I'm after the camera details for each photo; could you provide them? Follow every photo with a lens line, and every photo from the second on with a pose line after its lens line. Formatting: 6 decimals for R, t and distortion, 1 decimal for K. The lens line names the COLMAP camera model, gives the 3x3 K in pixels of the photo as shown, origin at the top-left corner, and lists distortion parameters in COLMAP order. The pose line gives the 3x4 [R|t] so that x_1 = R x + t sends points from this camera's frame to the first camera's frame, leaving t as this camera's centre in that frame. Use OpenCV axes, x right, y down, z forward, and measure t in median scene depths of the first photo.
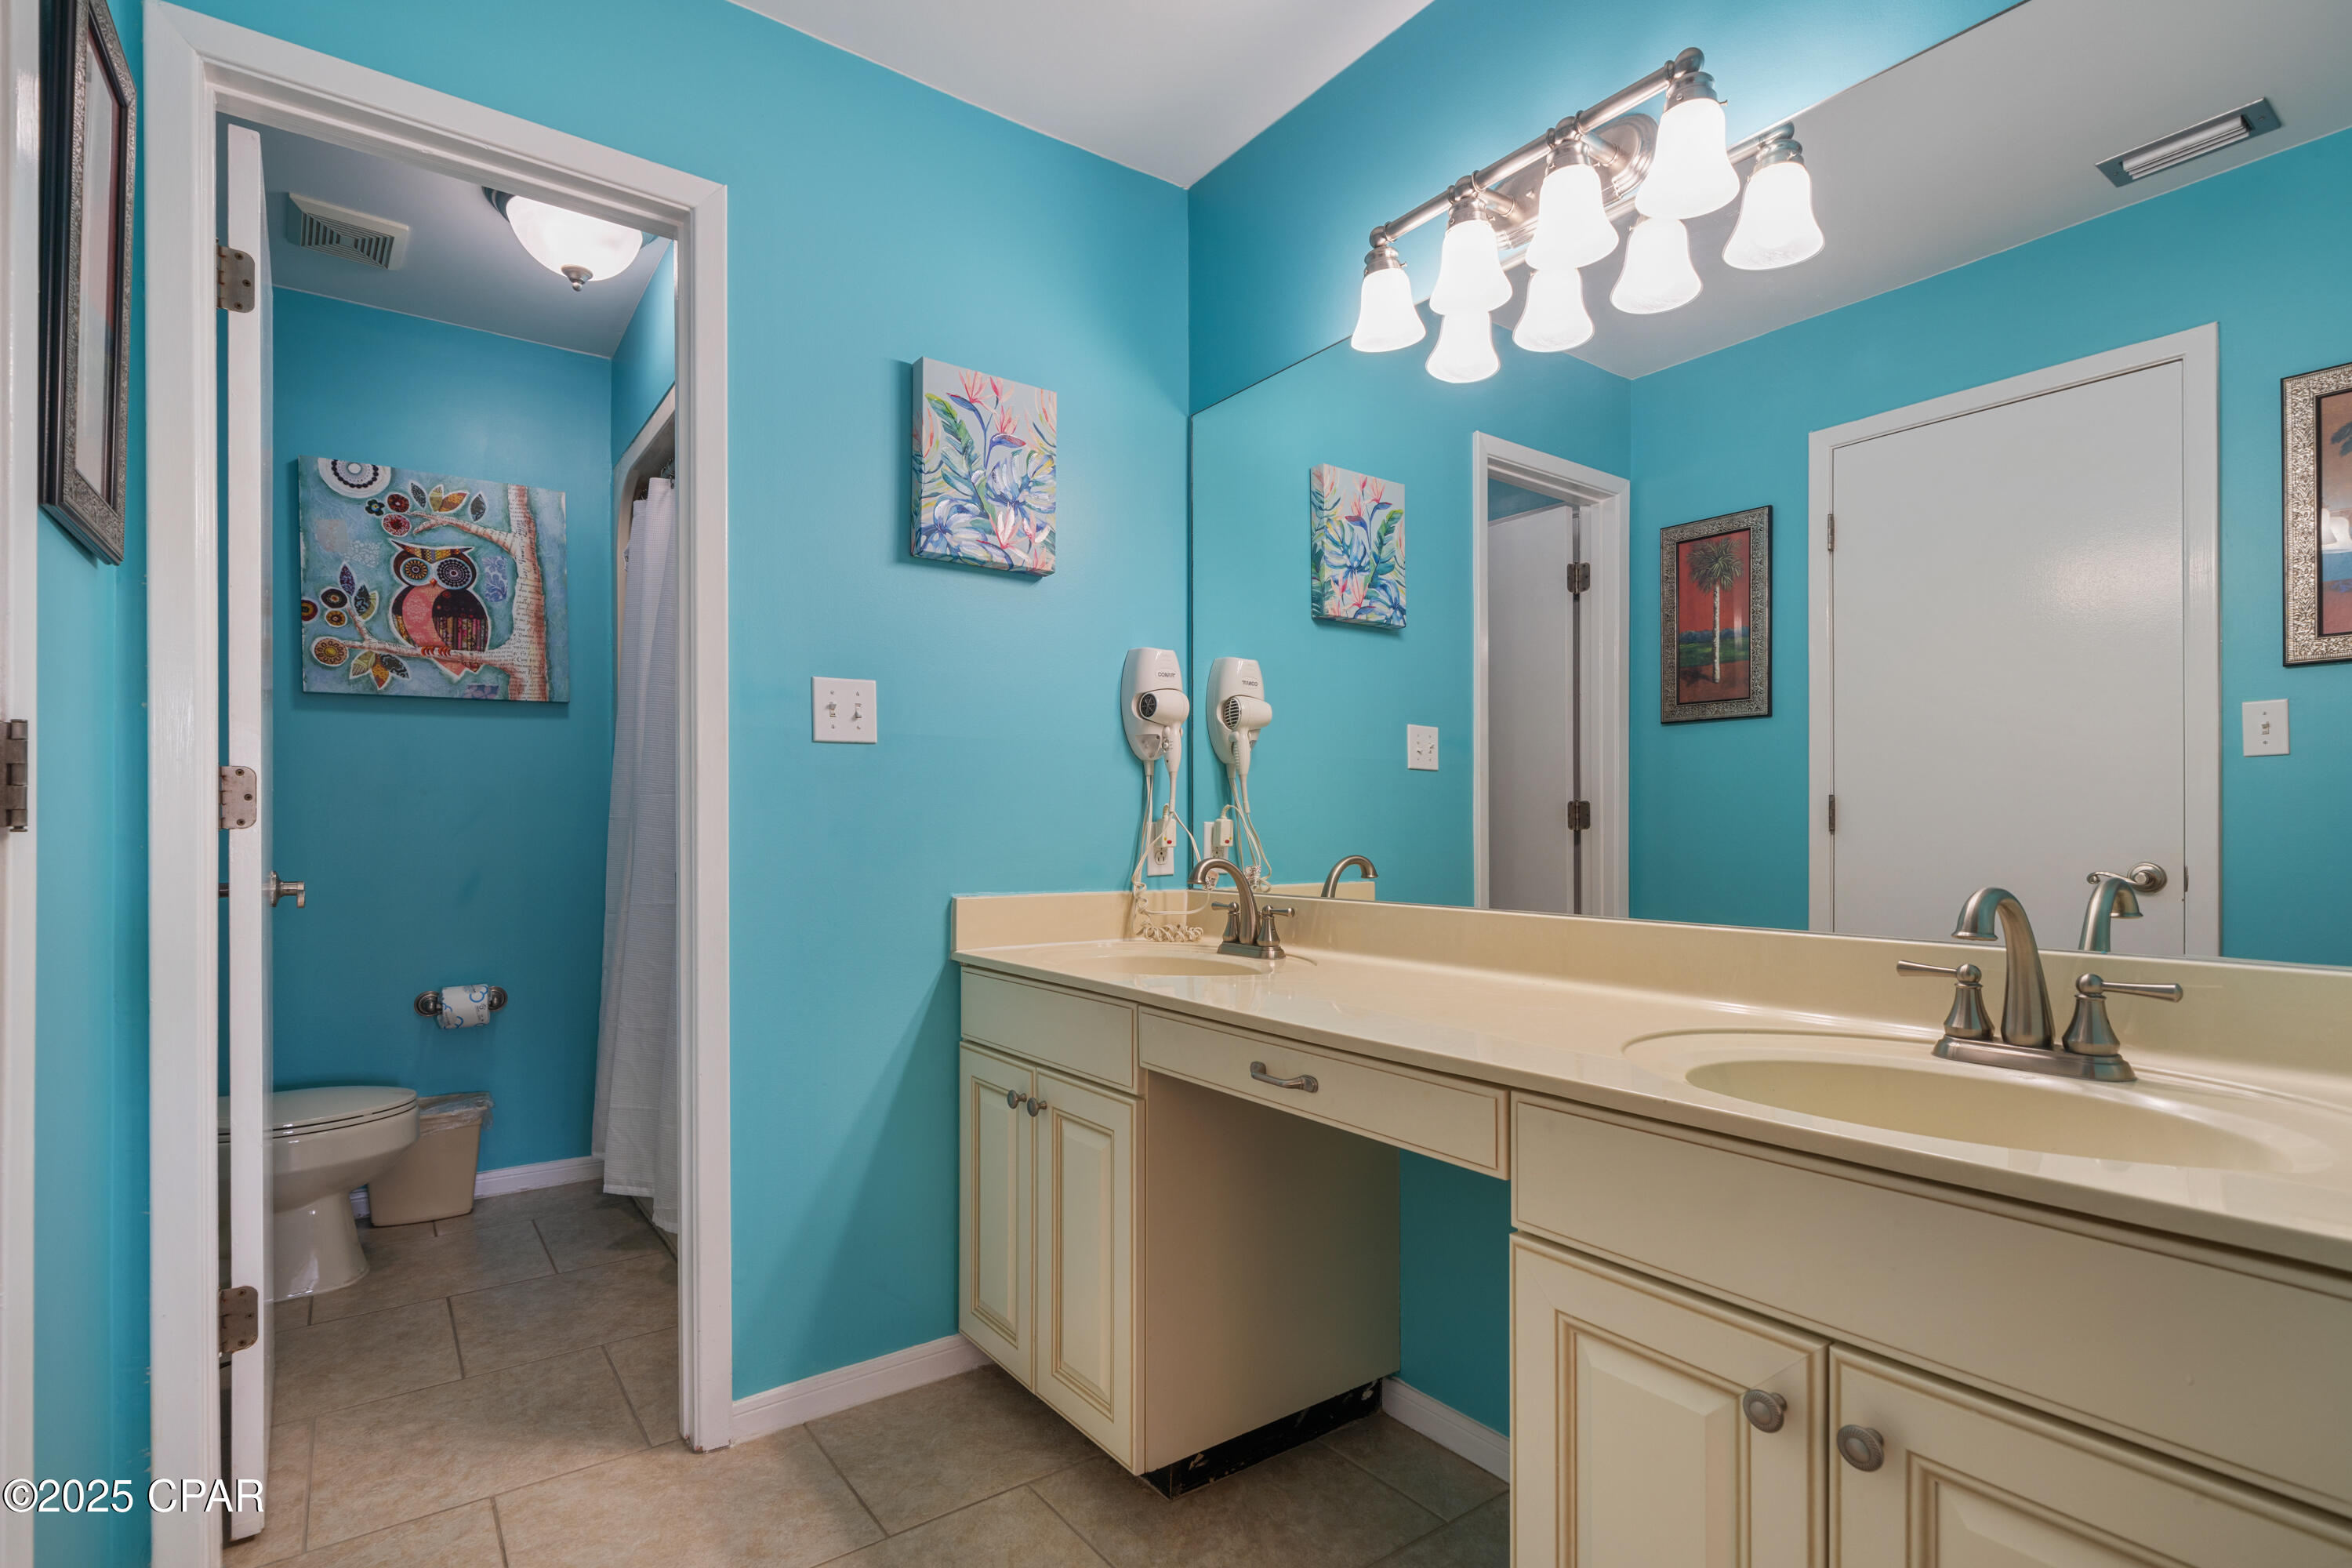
lens RADIAL K [[1110.6, 0, 1150.9], [0, 1110.6, 823.0], [0, 0, 1]] dist [0.009085, -0.001096]
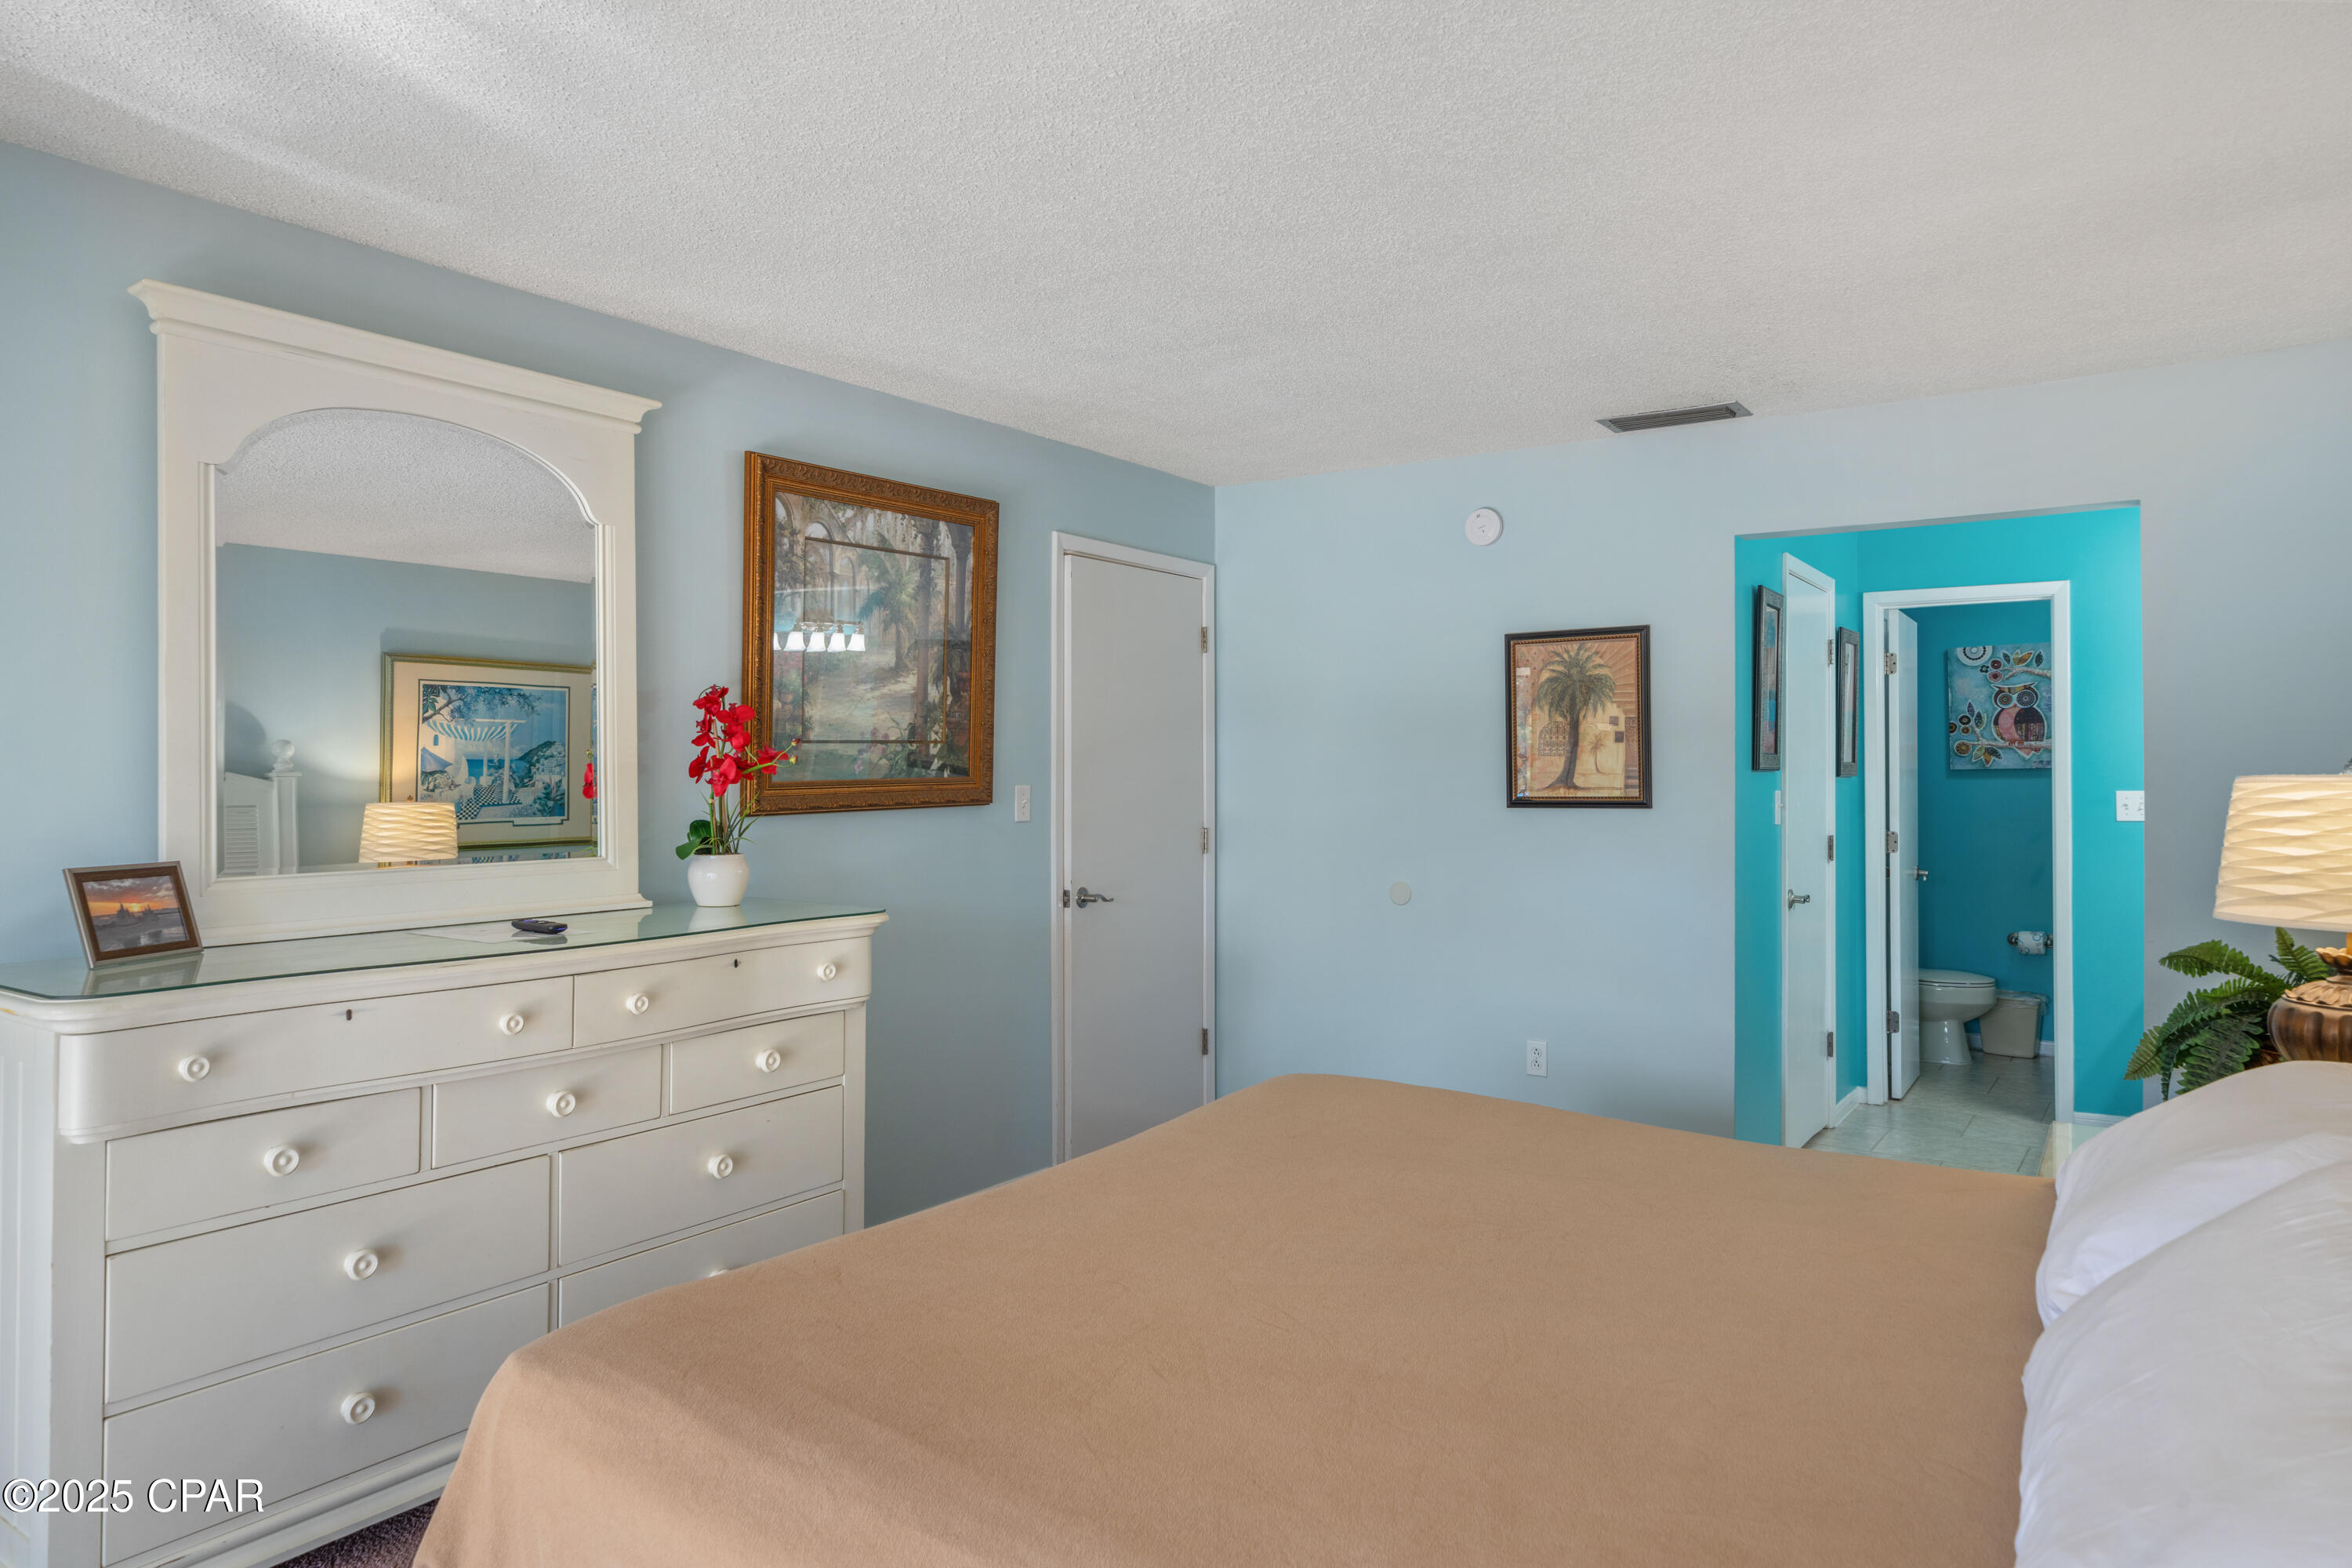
lens RADIAL K [[1446.0, 0, 1175.0], [0, 1446.0, 766.1], [0, 0, 1]] dist [0.000137, -0.000145]
pose [[0.332217, -0.005723, -0.943185, 1.626854], [0.001975, 0.999984, -0.005372, -0.158666], [0.943201, -0.000078, 0.332223, -1.547376]]
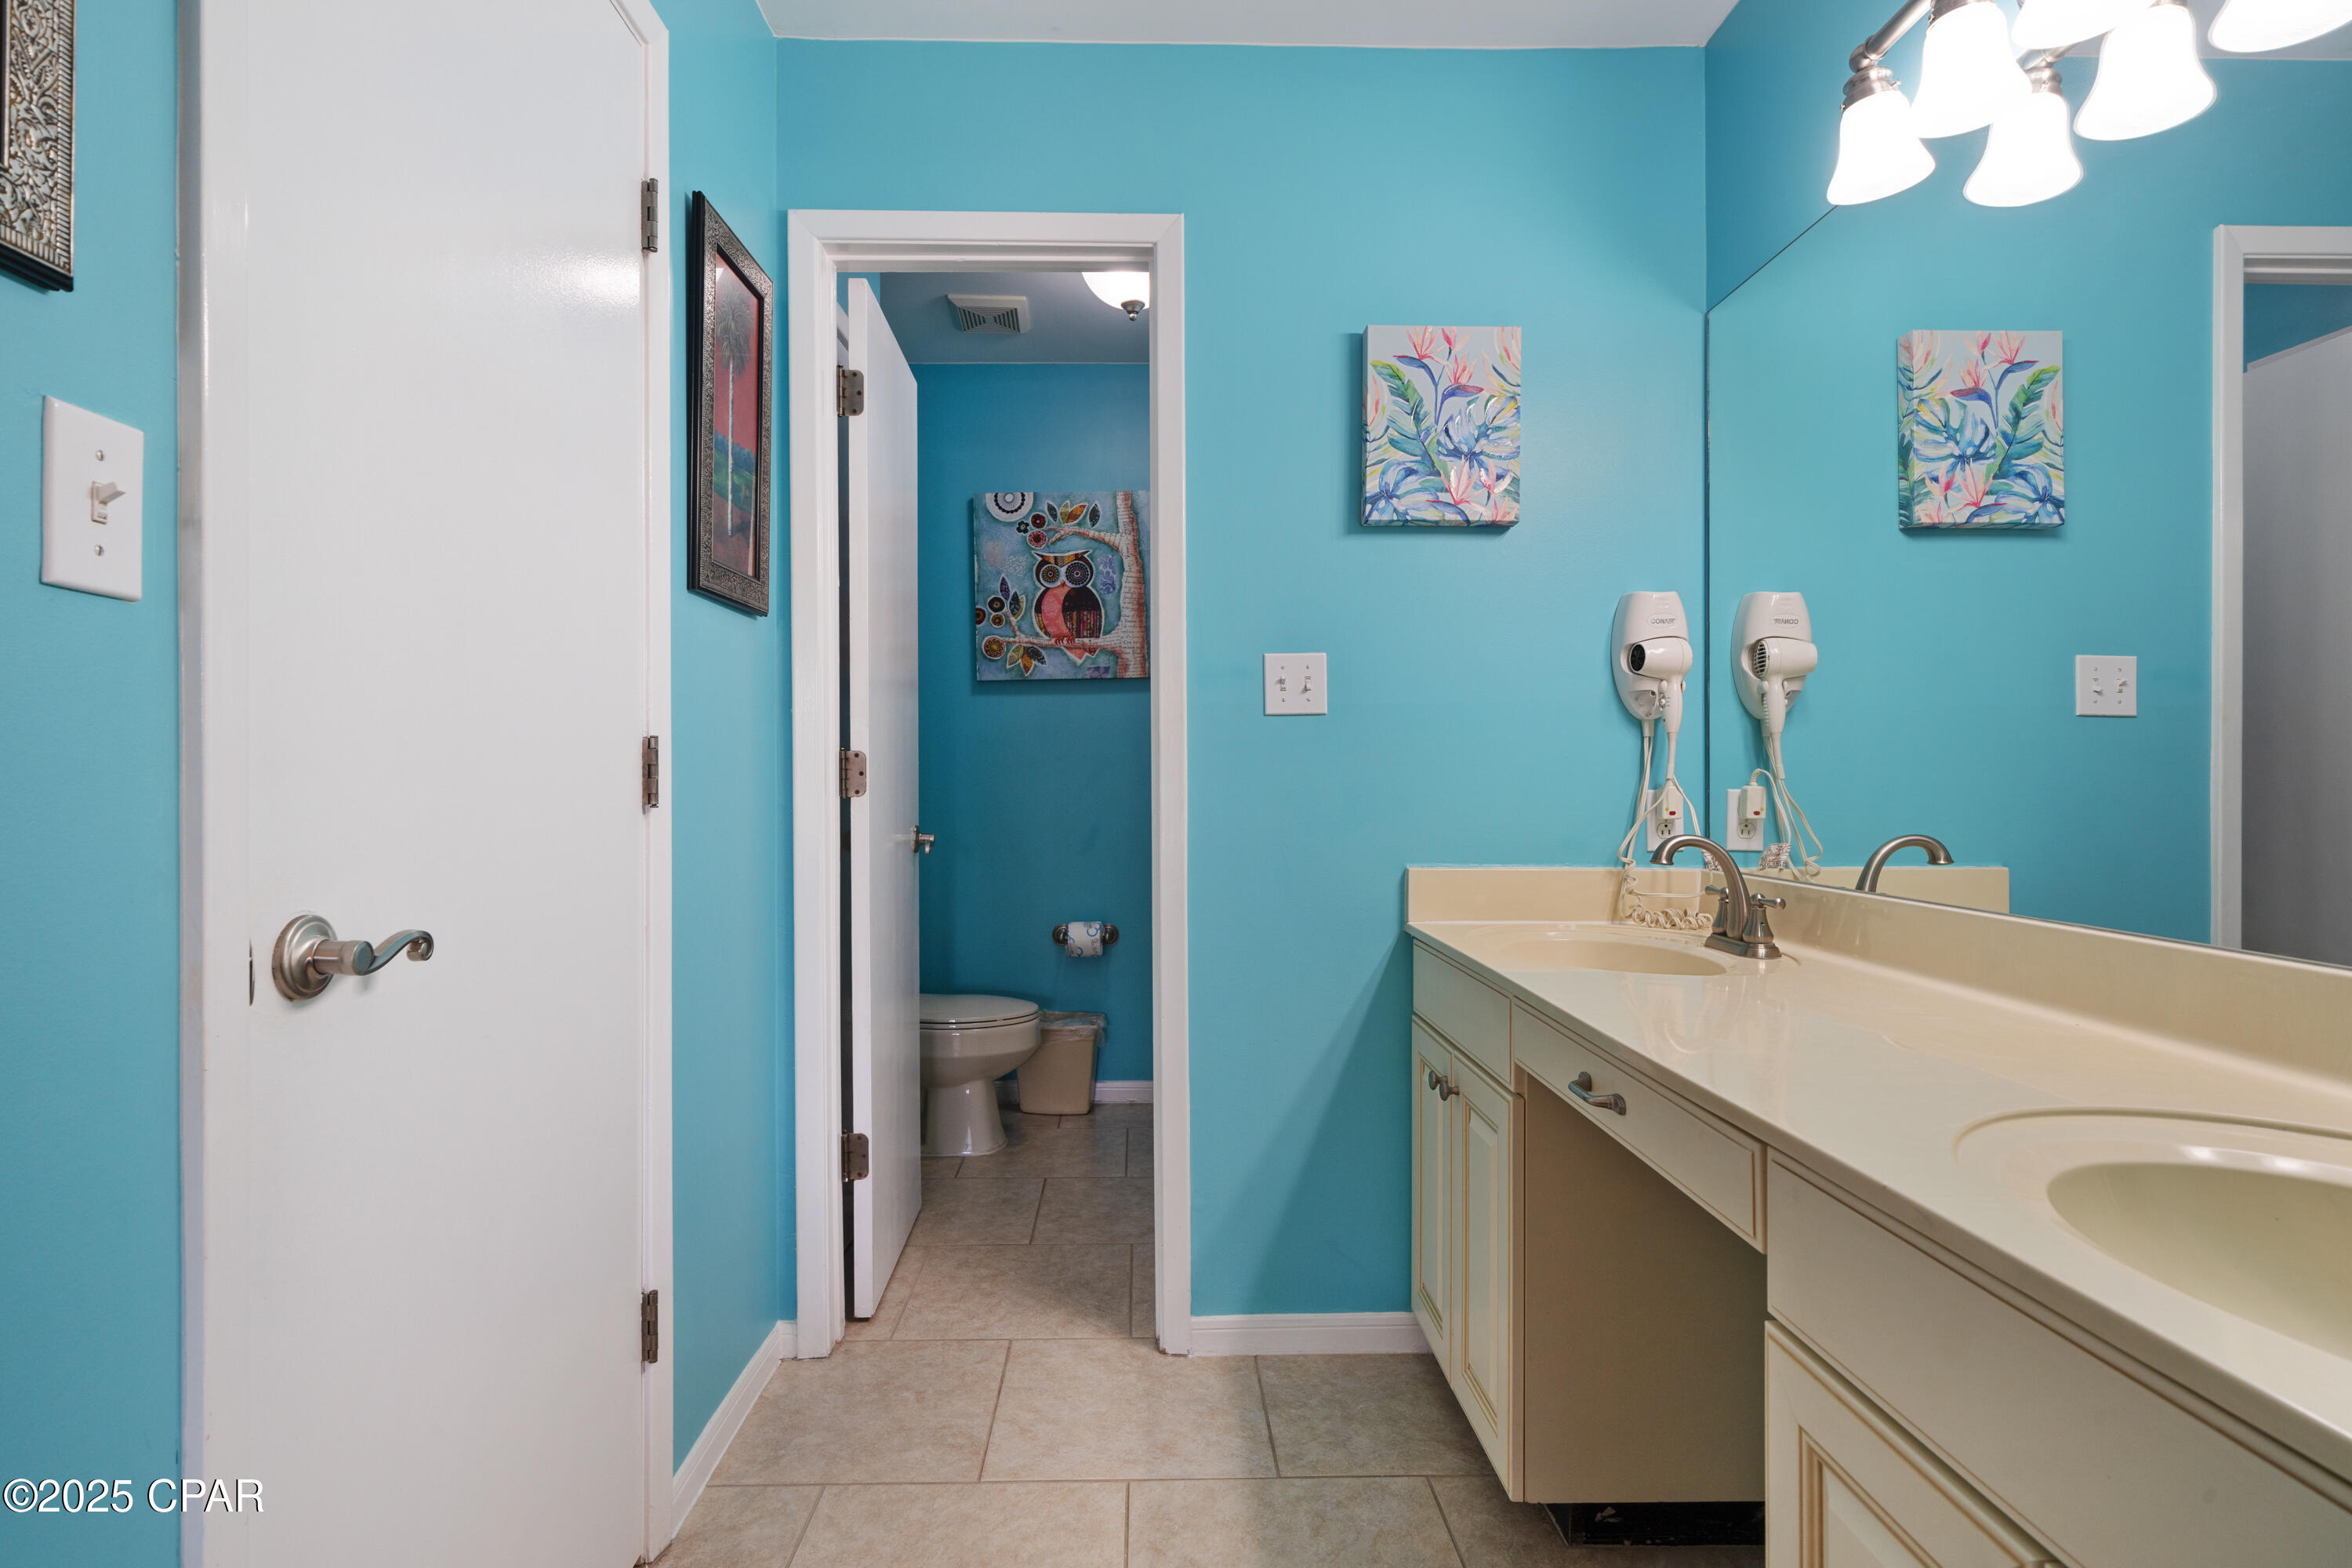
lens RADIAL K [[1177.5, 0, 1163.0], [0, 1177.5, 781.7], [0, 0, 1]] dist [0.007071, 0.000671]
pose [[0.826930, 0.001360, -0.562303, 0.230555], [0.003696, 0.999962, 0.007854, -0.018236], [0.562293, -0.008573, 0.826894, 0.019710]]
